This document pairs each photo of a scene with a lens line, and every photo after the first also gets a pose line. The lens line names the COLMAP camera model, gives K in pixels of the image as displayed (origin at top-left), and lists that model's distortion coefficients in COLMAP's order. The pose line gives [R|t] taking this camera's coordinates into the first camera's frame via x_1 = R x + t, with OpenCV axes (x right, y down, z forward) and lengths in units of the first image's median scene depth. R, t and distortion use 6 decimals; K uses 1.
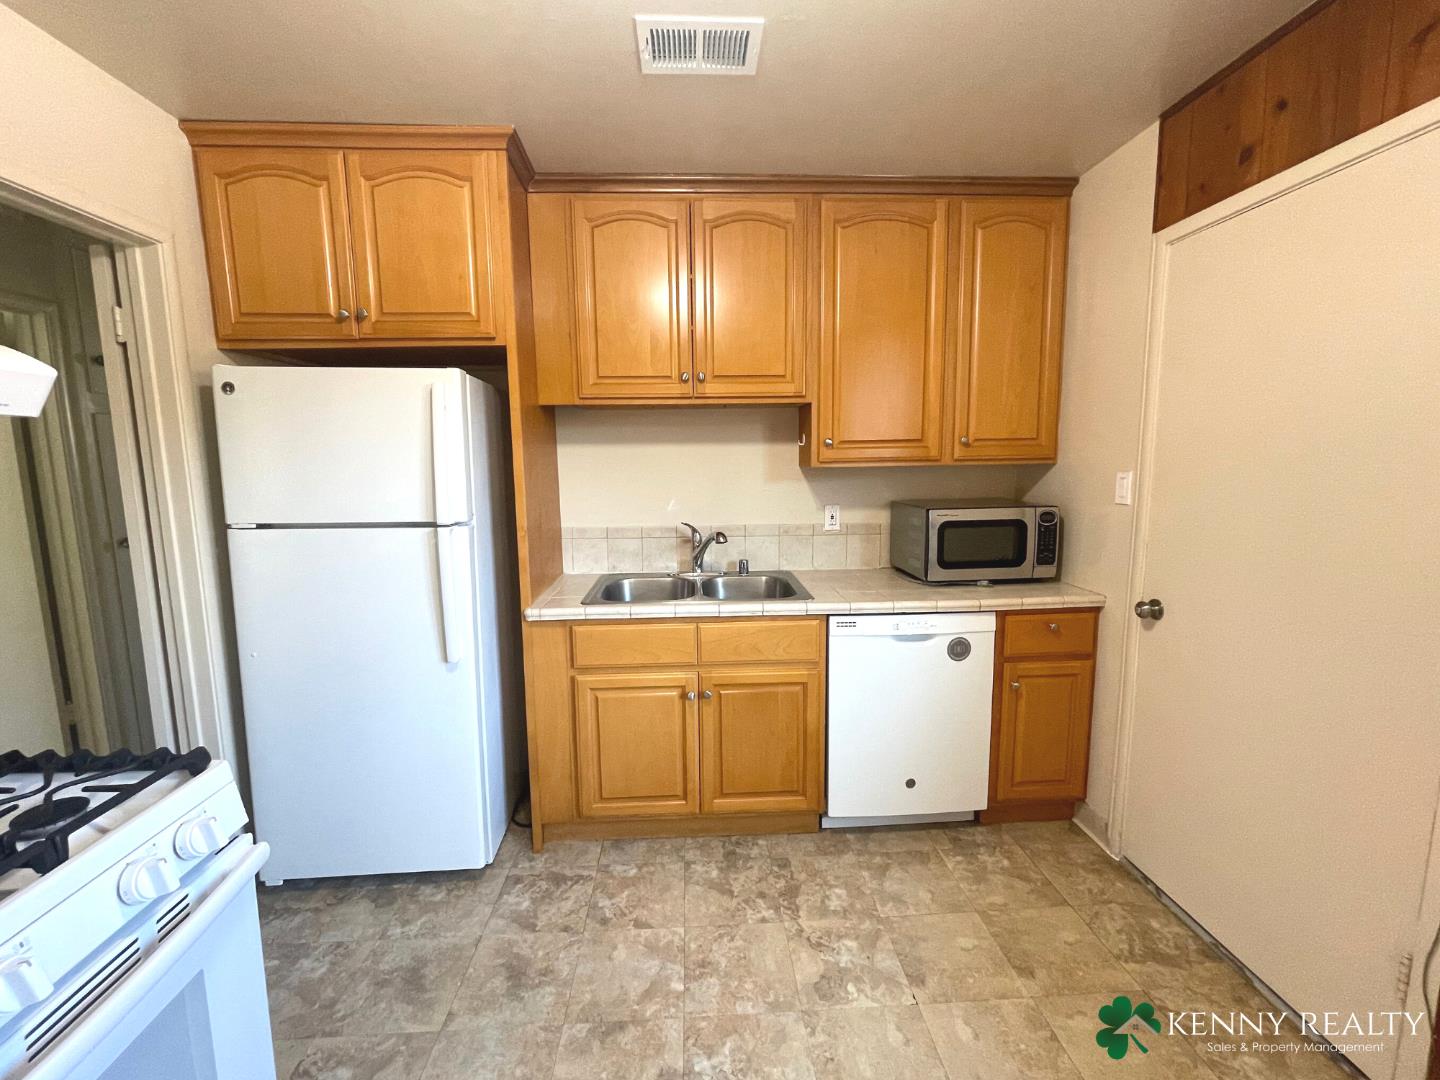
lens RADIAL K [[605.3, 0, 714.7], [0, 605.3, 534.0], [0, 0, 1]] dist [-0.010218, 0.000438]
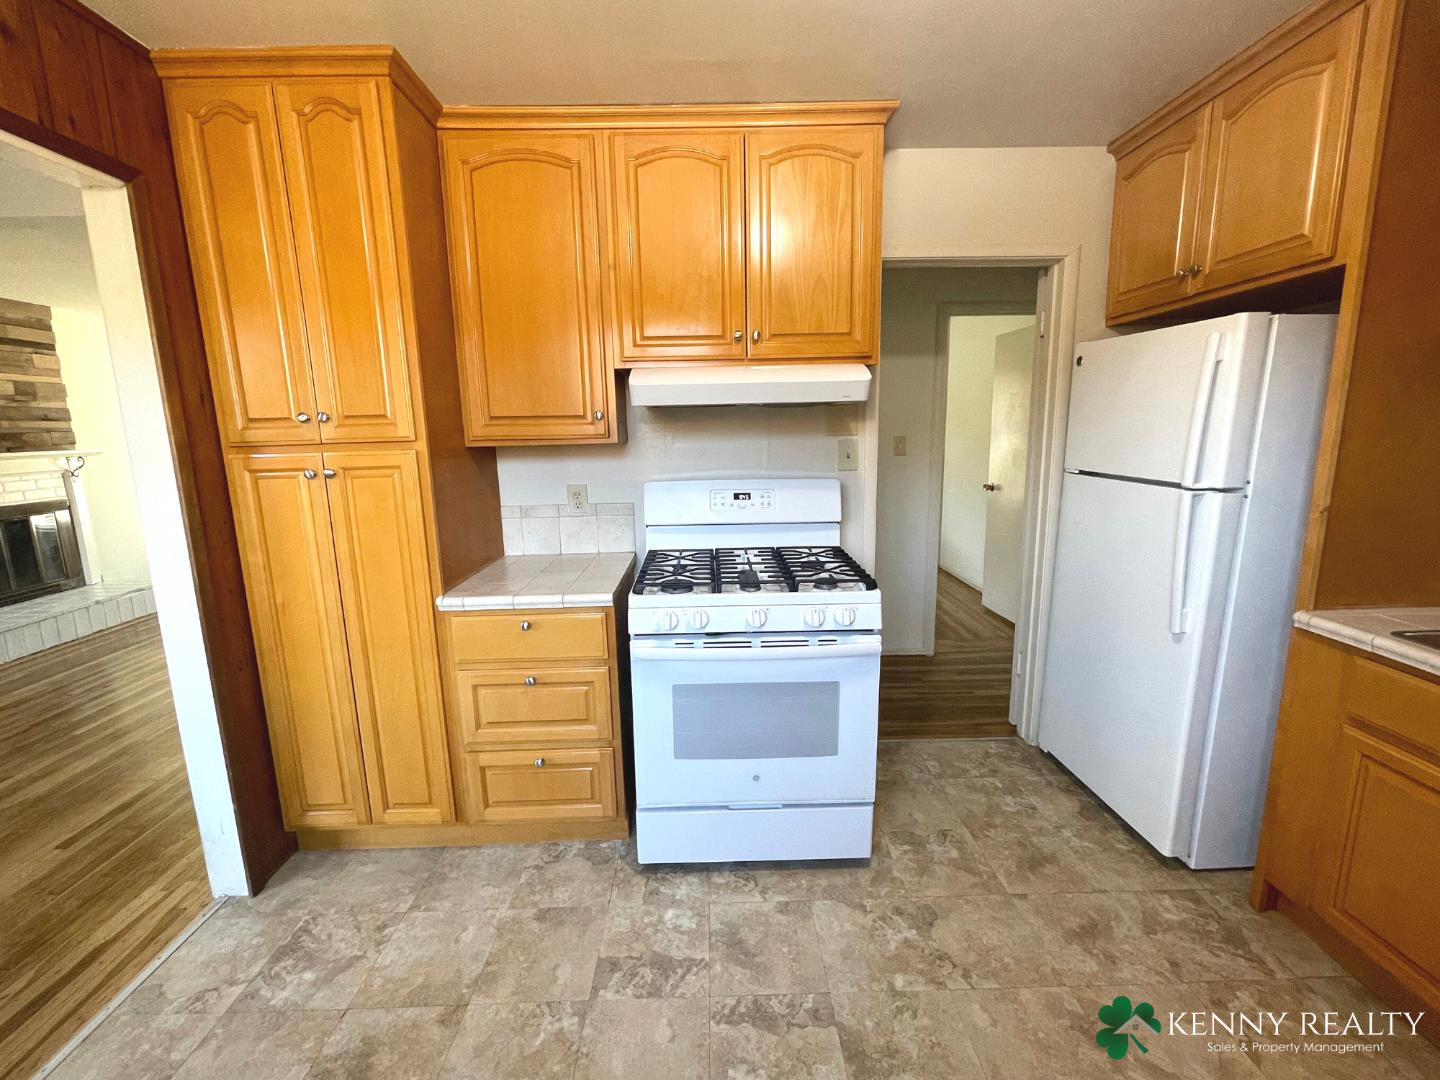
lens RADIAL K [[605.1, 0, 717.5], [0, 605.1, 532.4], [0, 0, 1]] dist [0.004586, 0.000934]
pose [[-0.039721, 0.185195, -0.981899, 0.522631], [-0.108039, 0.976117, 0.188475, -0.045932], [0.993353, 0.113569, -0.018764, 0.289582]]
